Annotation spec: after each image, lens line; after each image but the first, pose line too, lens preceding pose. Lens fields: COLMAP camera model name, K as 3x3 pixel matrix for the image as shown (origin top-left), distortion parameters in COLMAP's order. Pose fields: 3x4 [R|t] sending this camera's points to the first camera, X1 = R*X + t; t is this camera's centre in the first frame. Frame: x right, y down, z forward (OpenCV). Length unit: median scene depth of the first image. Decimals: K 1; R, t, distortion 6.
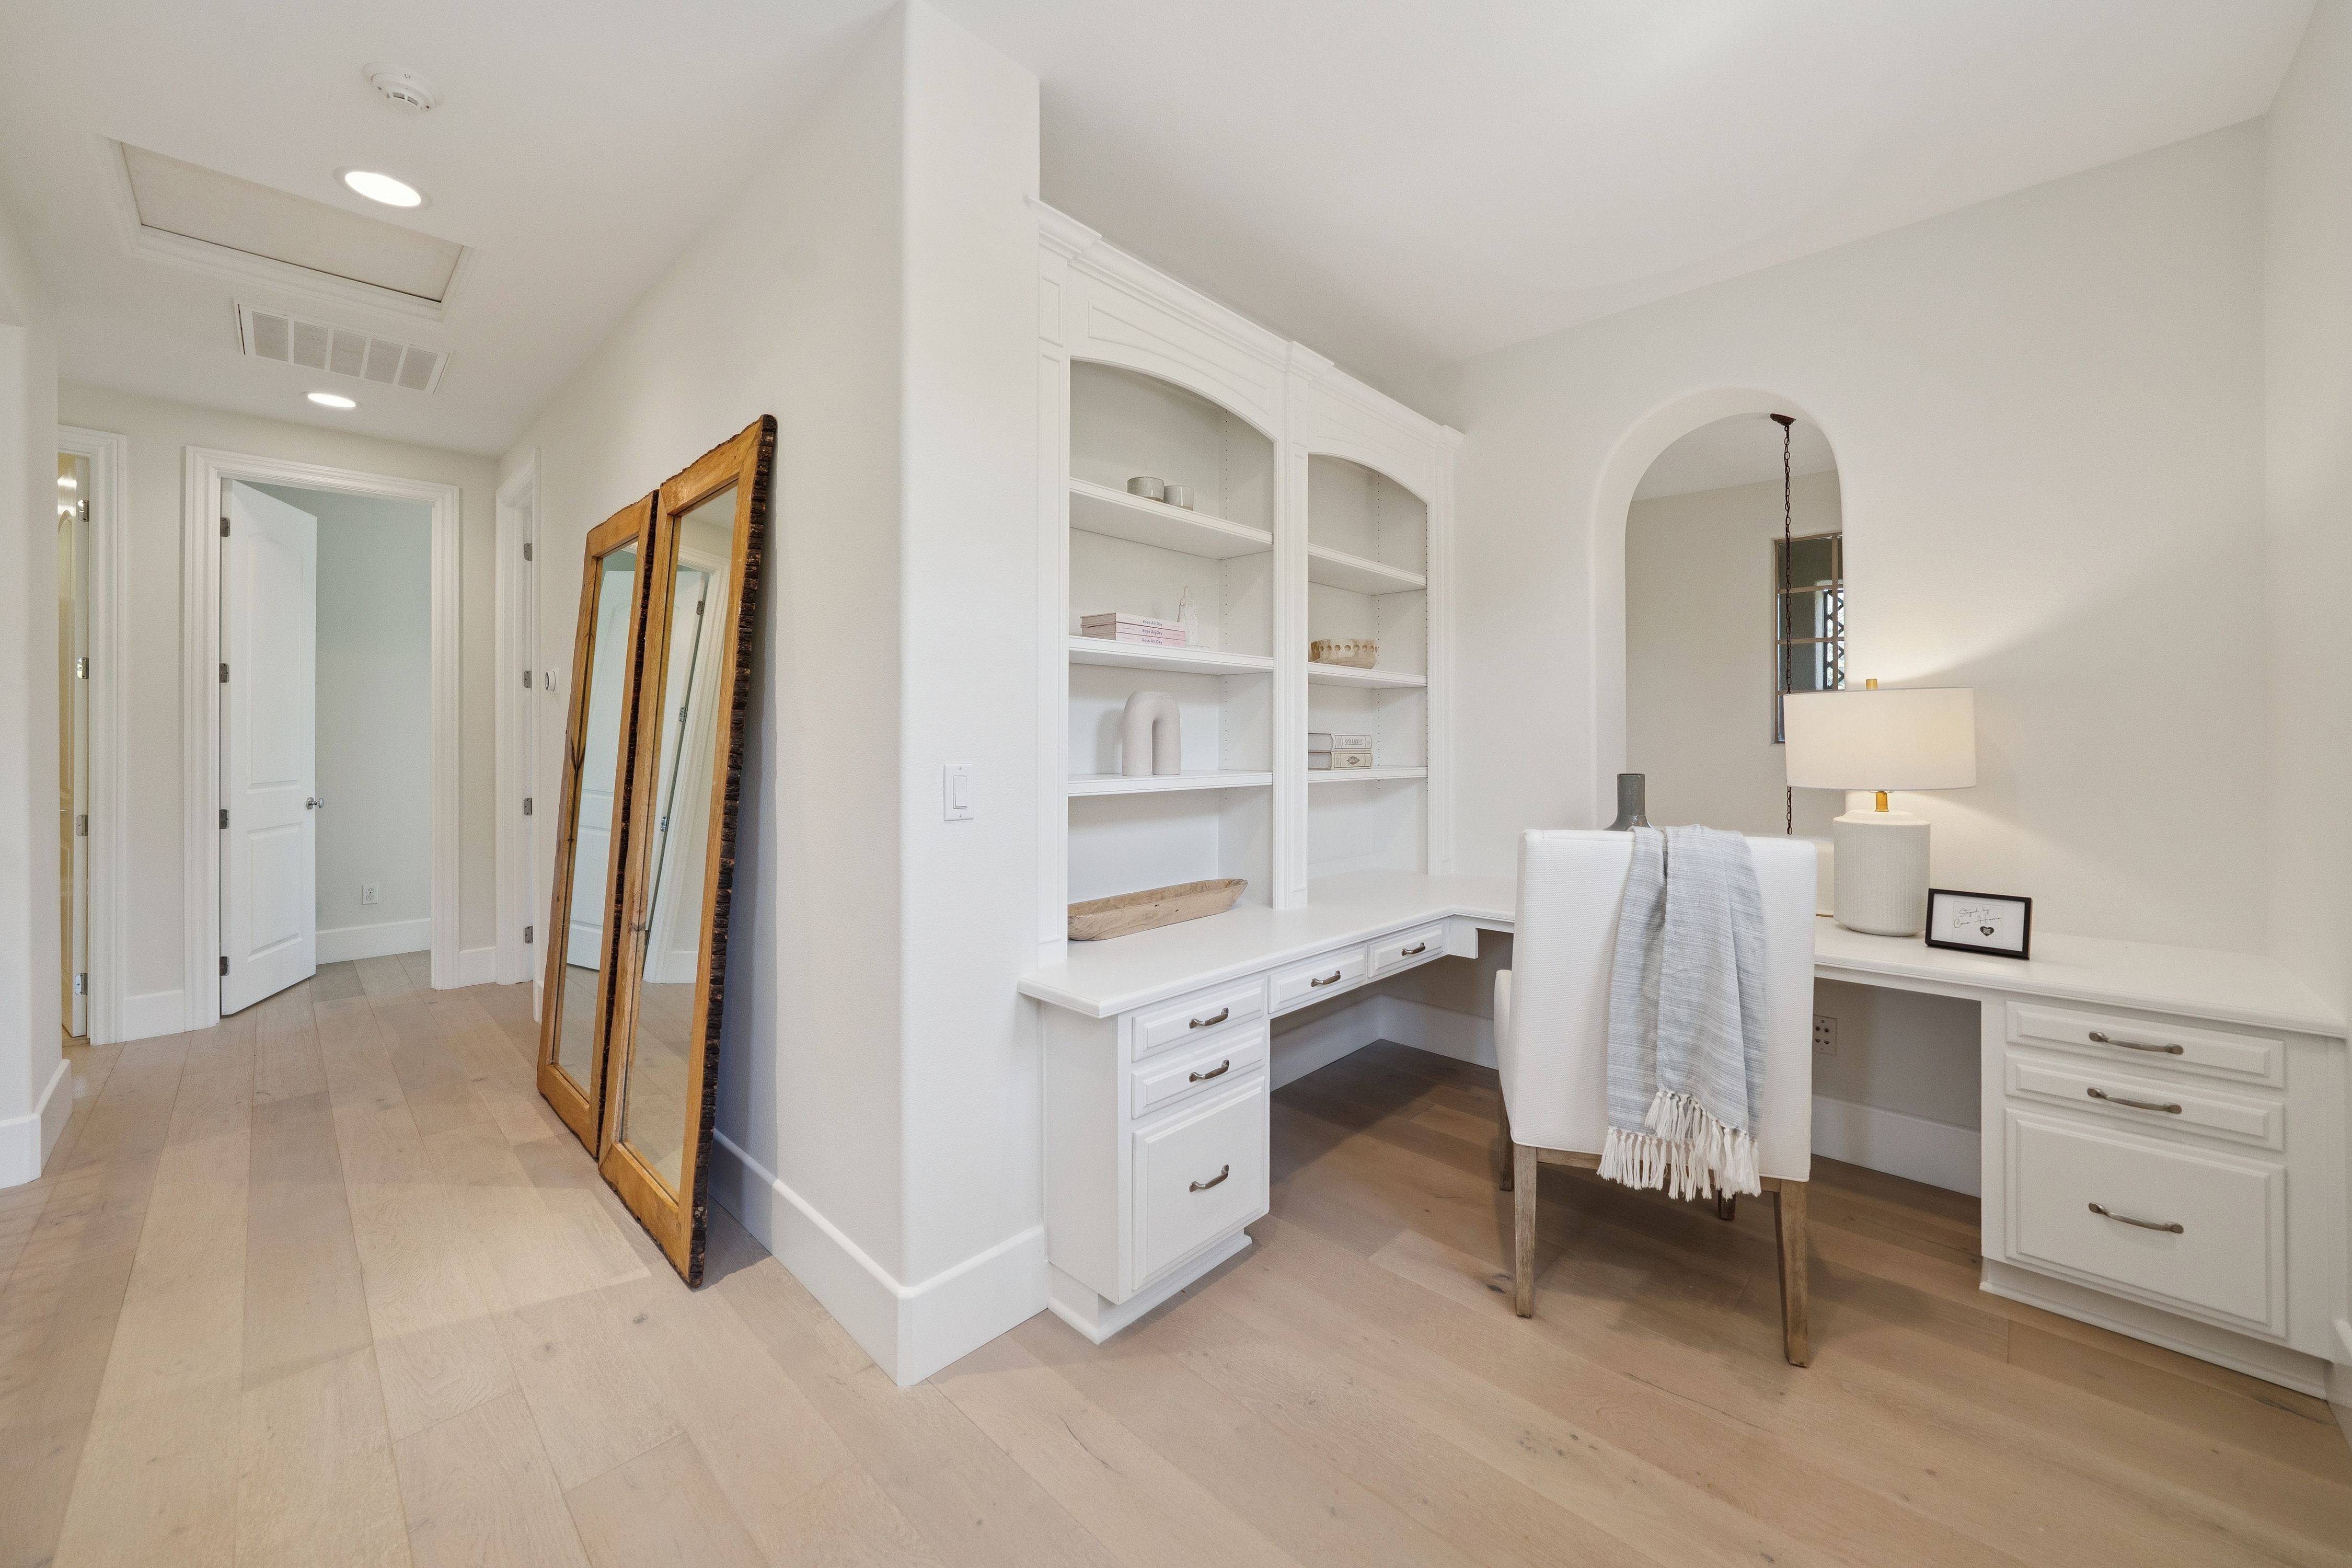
lens RADIAL K [[879.5, 0, 1167.8], [0, 879.5, 720.8], [0, 0, 1]] dist [-0.040992, 0.008142]
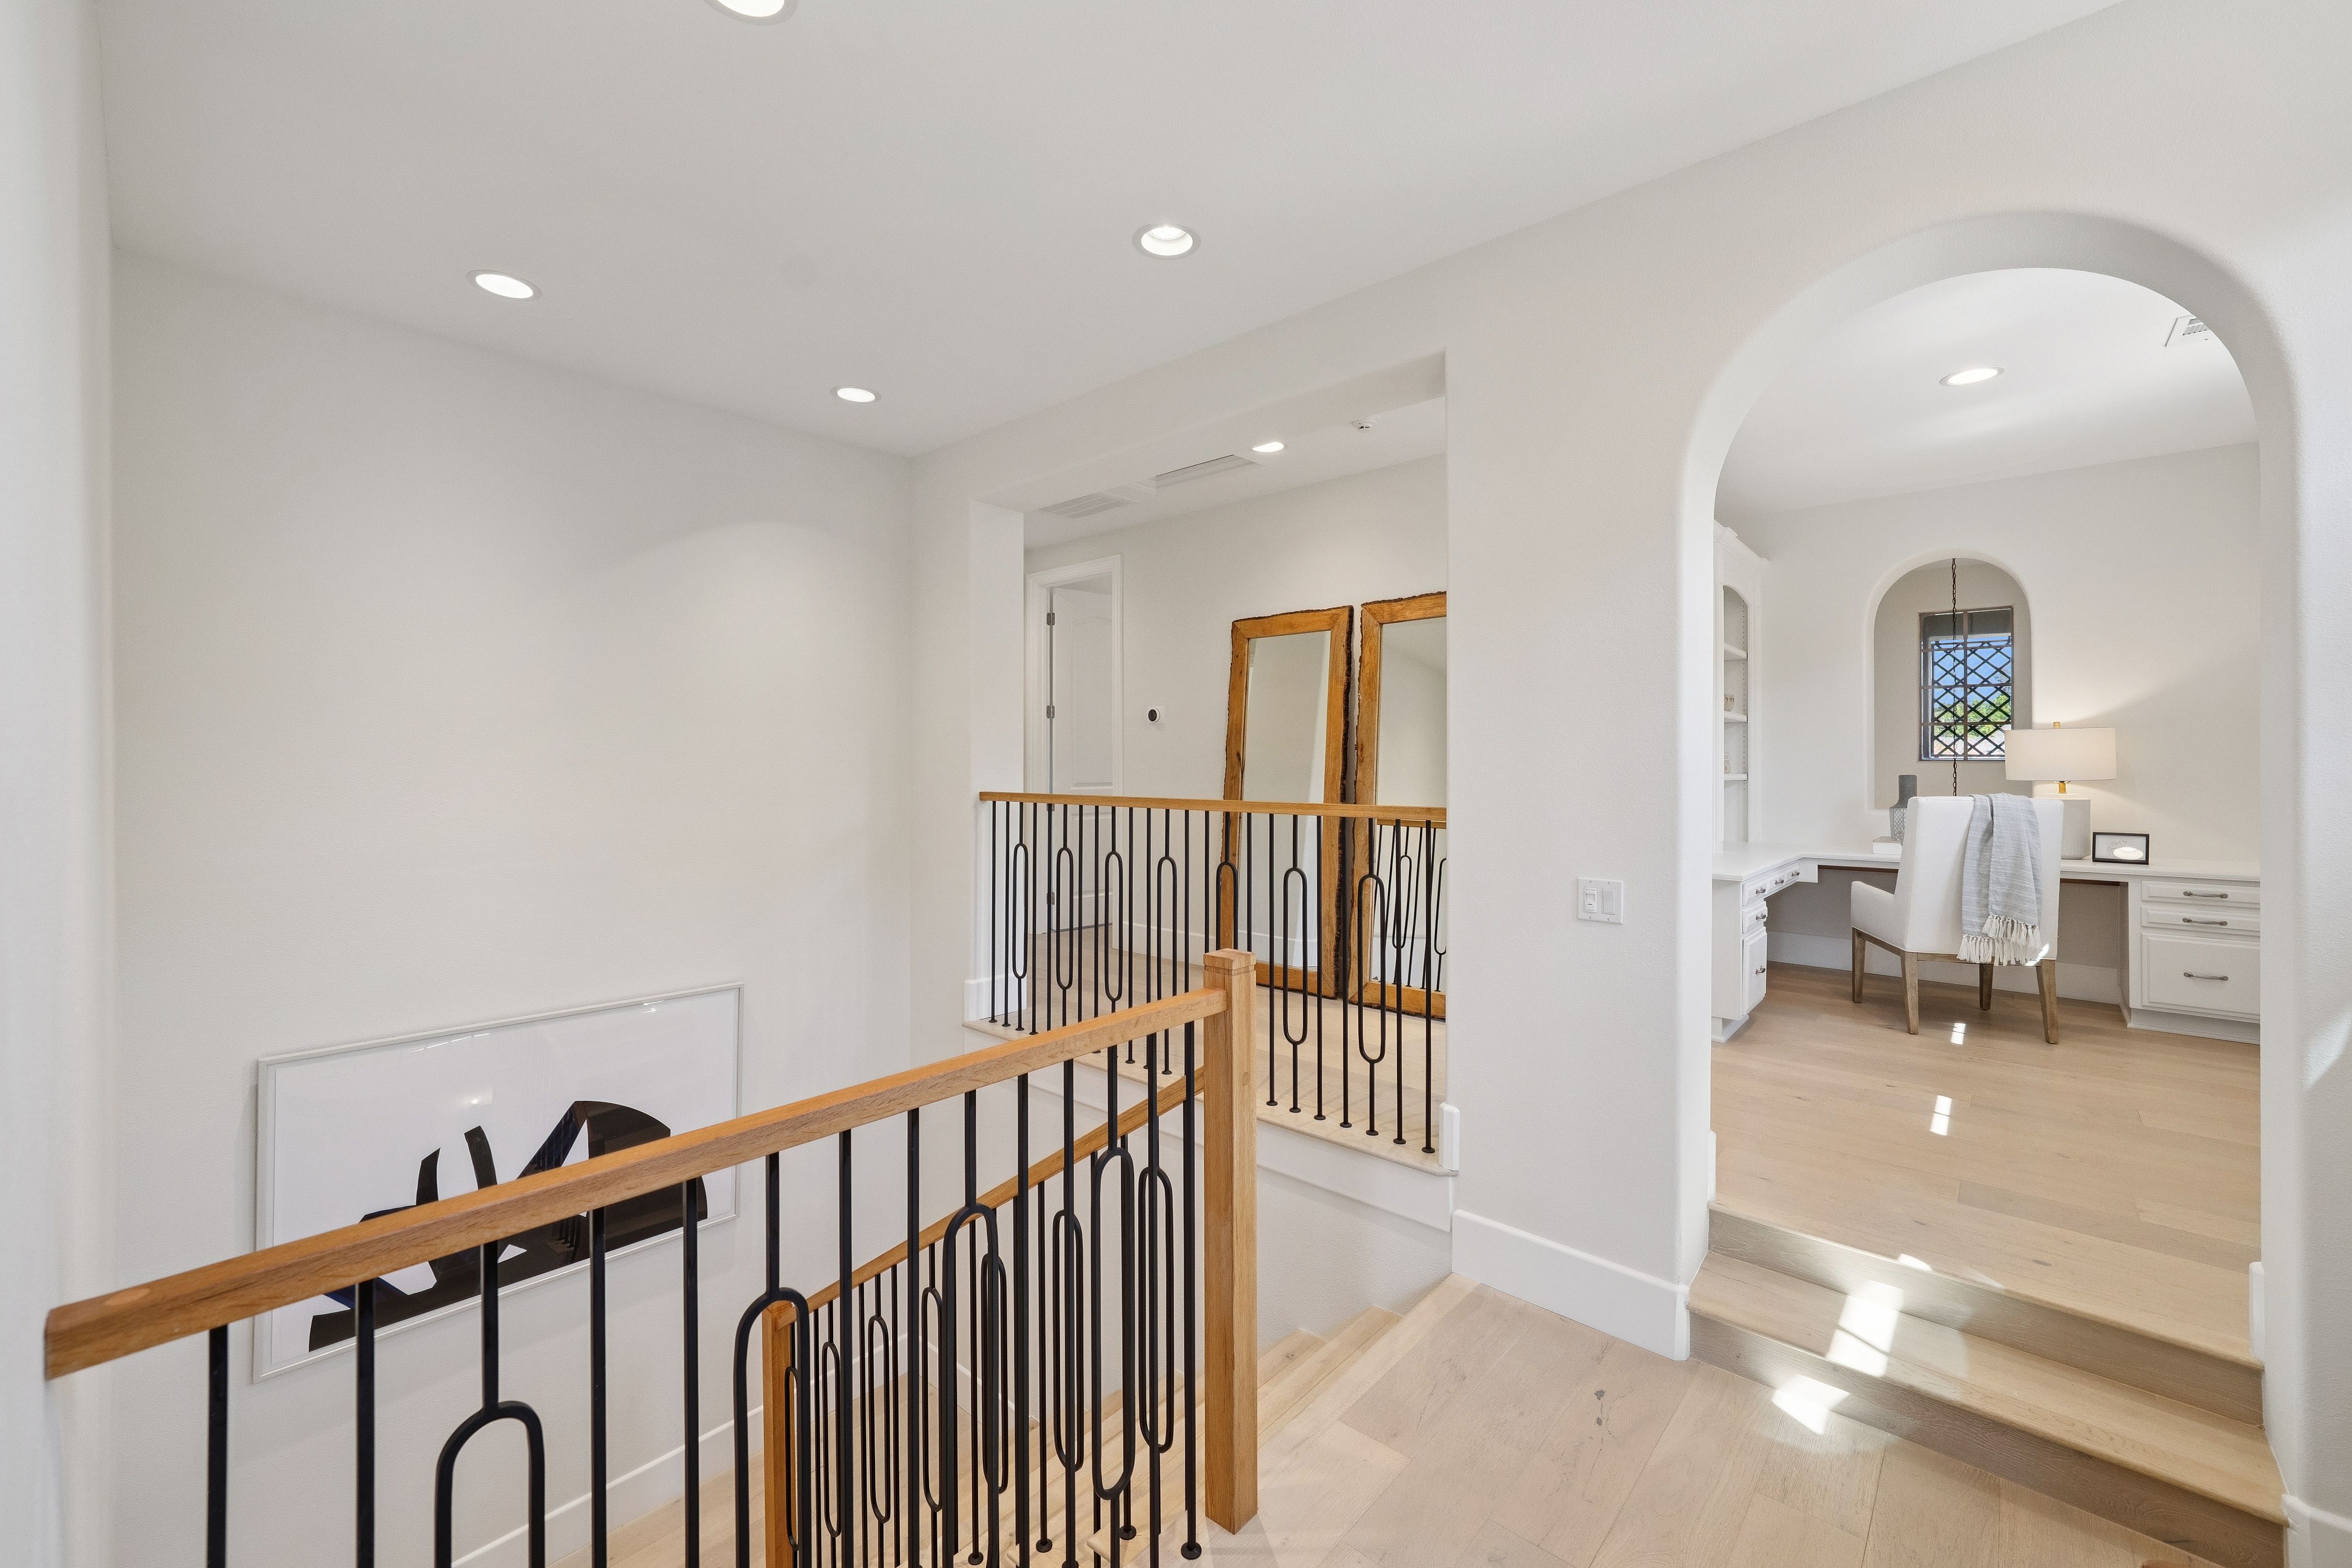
lens RADIAL K [[930.8, 0, 1178.6], [0, 930.8, 753.0], [0, 0, 1]] dist [-0.007642, 0.000105]
pose [[0.998684, 0.001418, 0.051264, -1.422259], [-0.001937, 0.999947, 0.010077, 0.002844], [-0.051247, -0.010163, 0.998634, -1.083538]]
